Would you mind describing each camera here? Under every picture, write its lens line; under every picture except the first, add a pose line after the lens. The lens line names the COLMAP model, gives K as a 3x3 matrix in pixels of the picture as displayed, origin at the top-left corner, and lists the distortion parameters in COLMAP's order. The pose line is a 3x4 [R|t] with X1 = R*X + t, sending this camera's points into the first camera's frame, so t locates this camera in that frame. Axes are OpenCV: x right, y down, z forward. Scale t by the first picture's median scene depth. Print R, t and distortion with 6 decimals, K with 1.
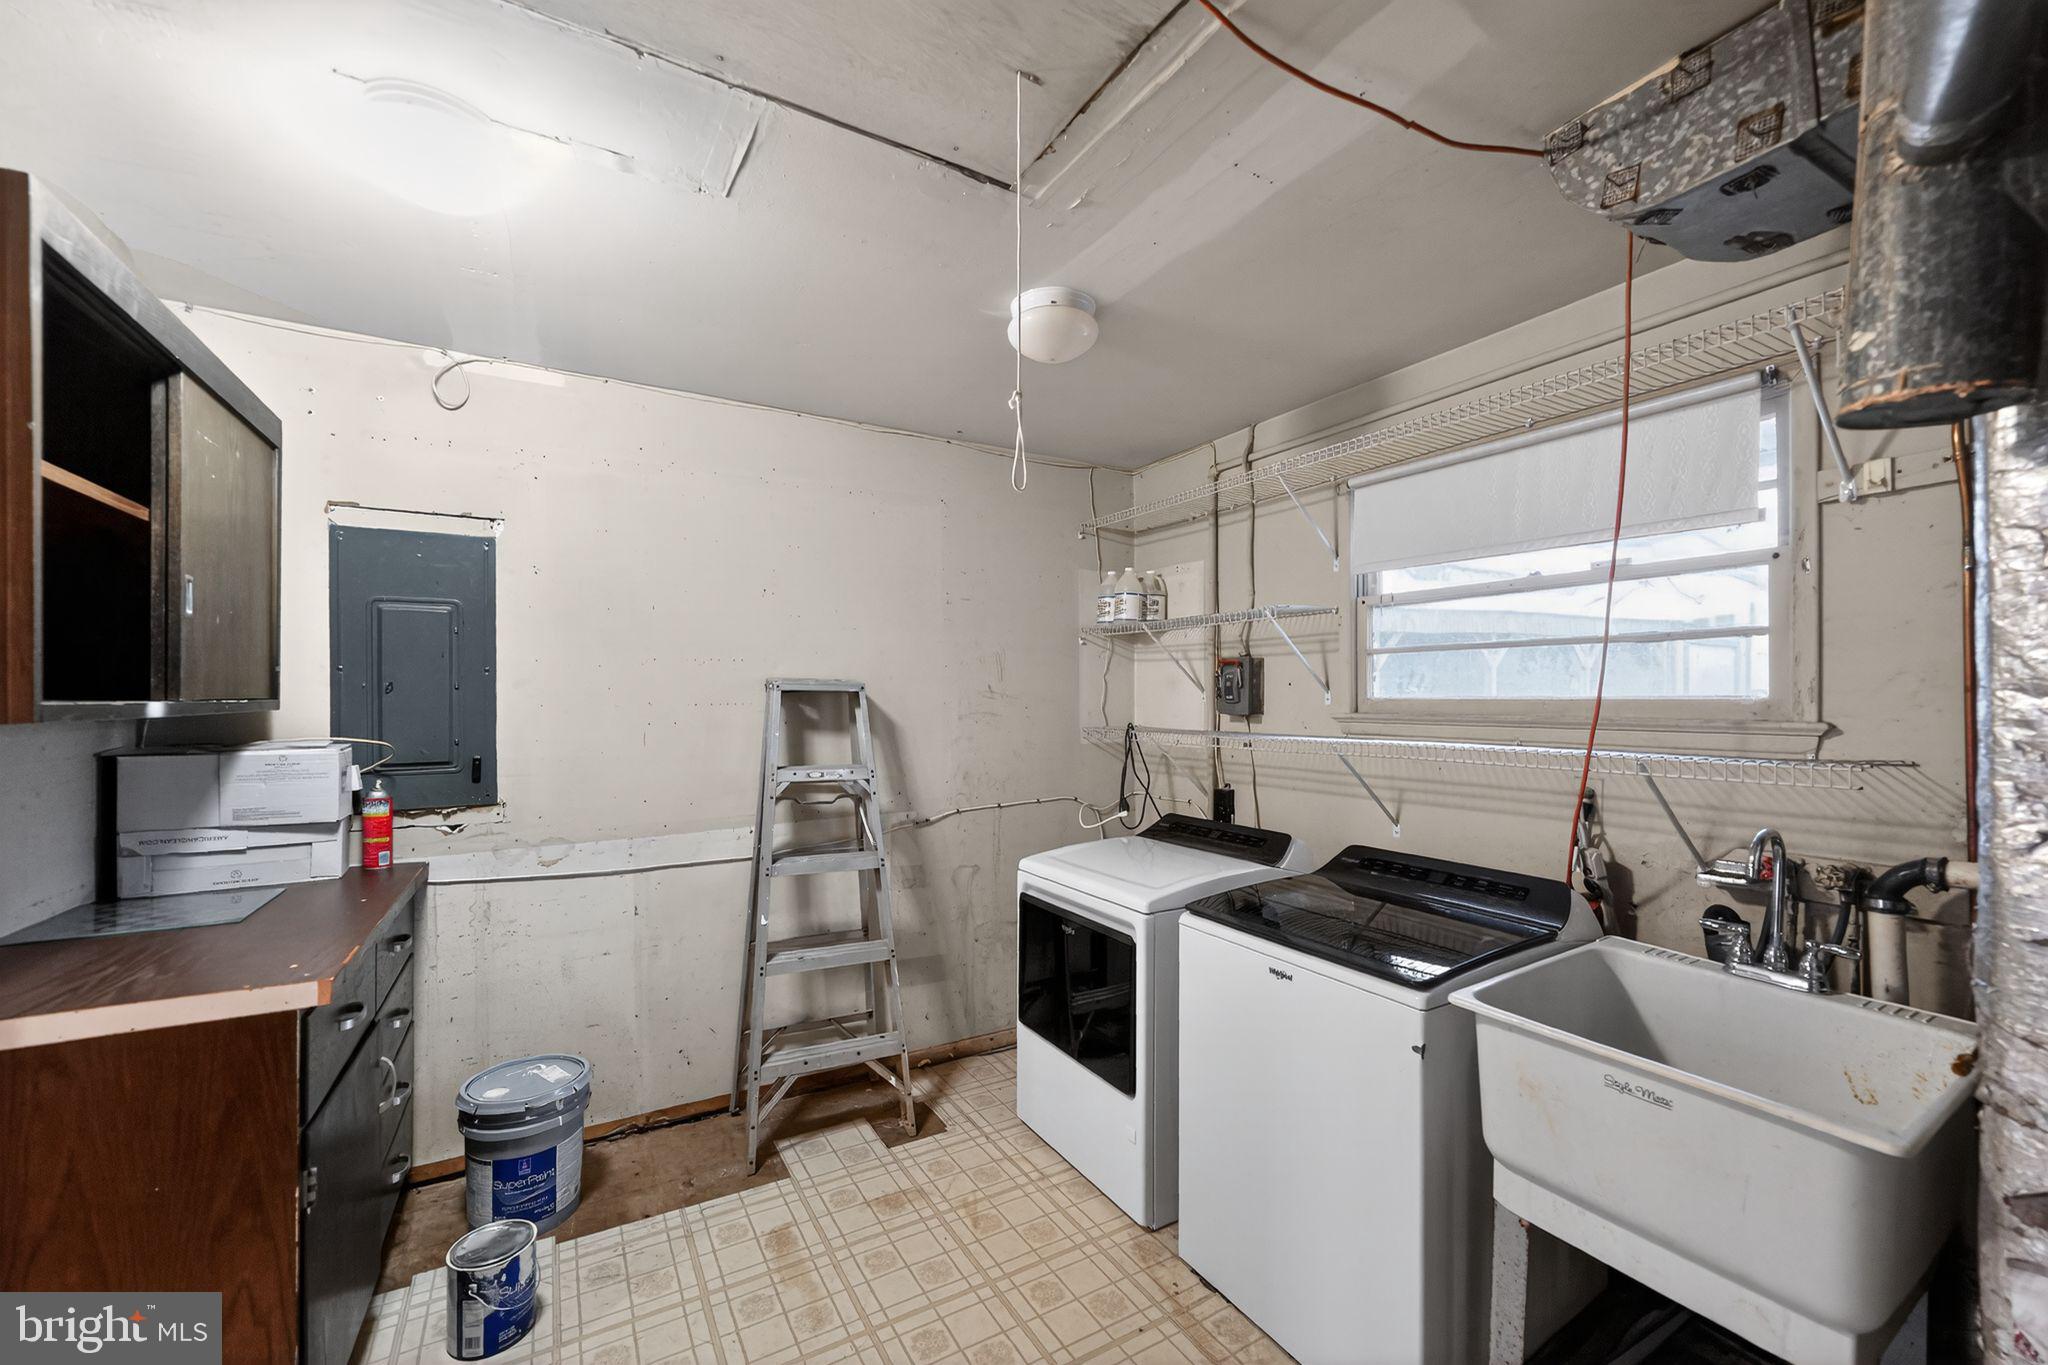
lens RADIAL K [[837.6, 0, 1019.9], [0, 837.6, 704.2], [0, 0, 1]] dist [0.001030, 0.000018]
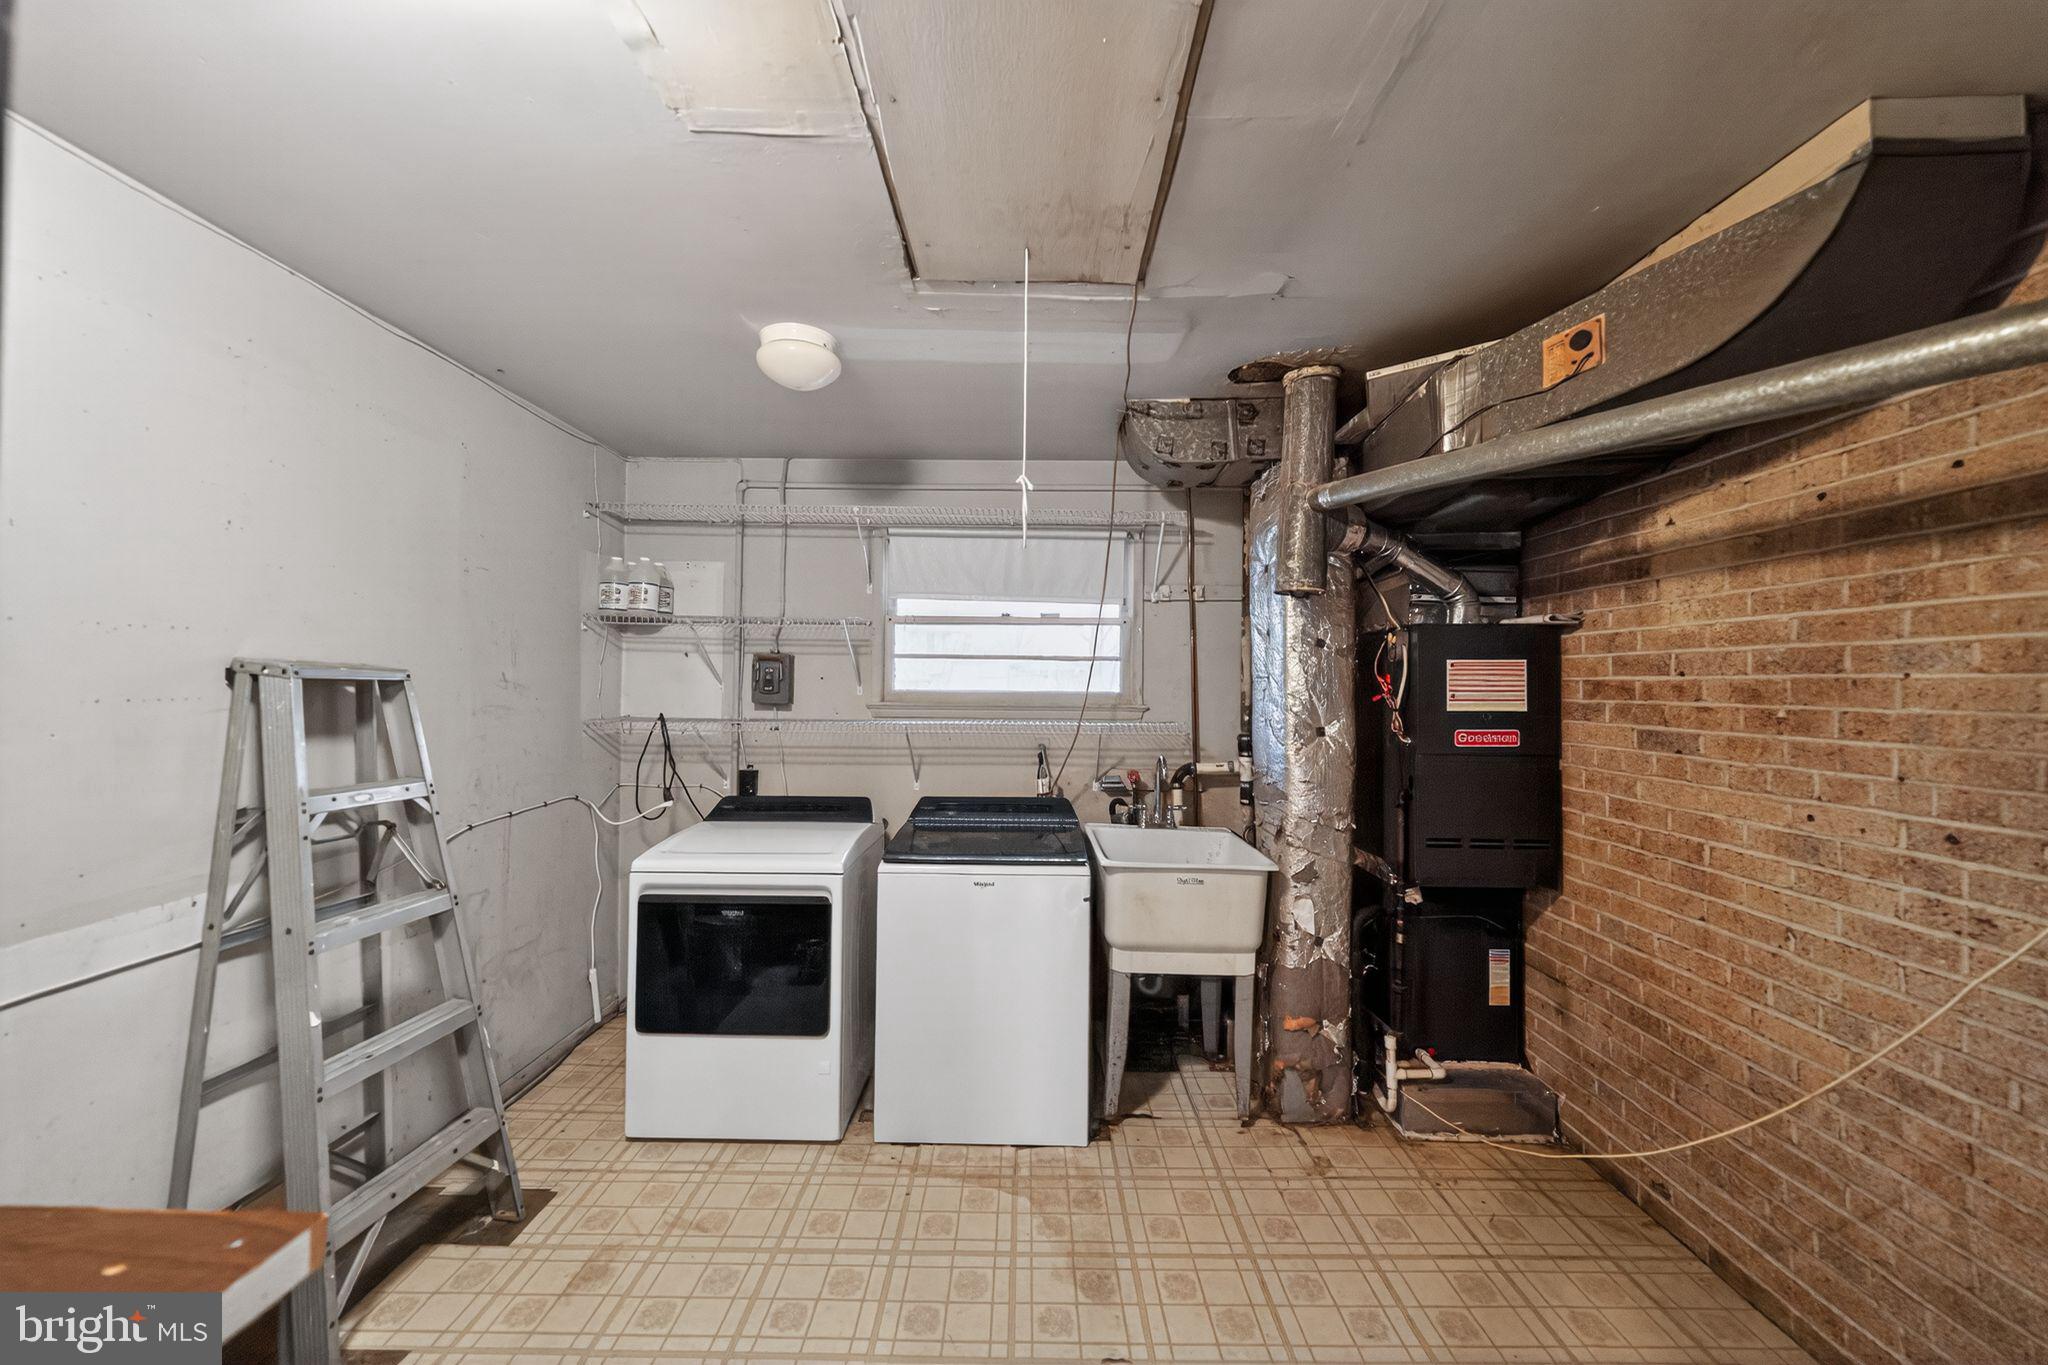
lens RADIAL K [[781.0, 0, 1032.9], [0, 781.0, 674.4], [0, 0, 1]] dist [-0.002639, -0.000234]
pose [[0.487519, 0.017326, 0.872940, -0.567929], [-0.003642, 0.999835, -0.017810, -0.011376], [-0.873105, 0.005504, 0.487502, 0.182669]]
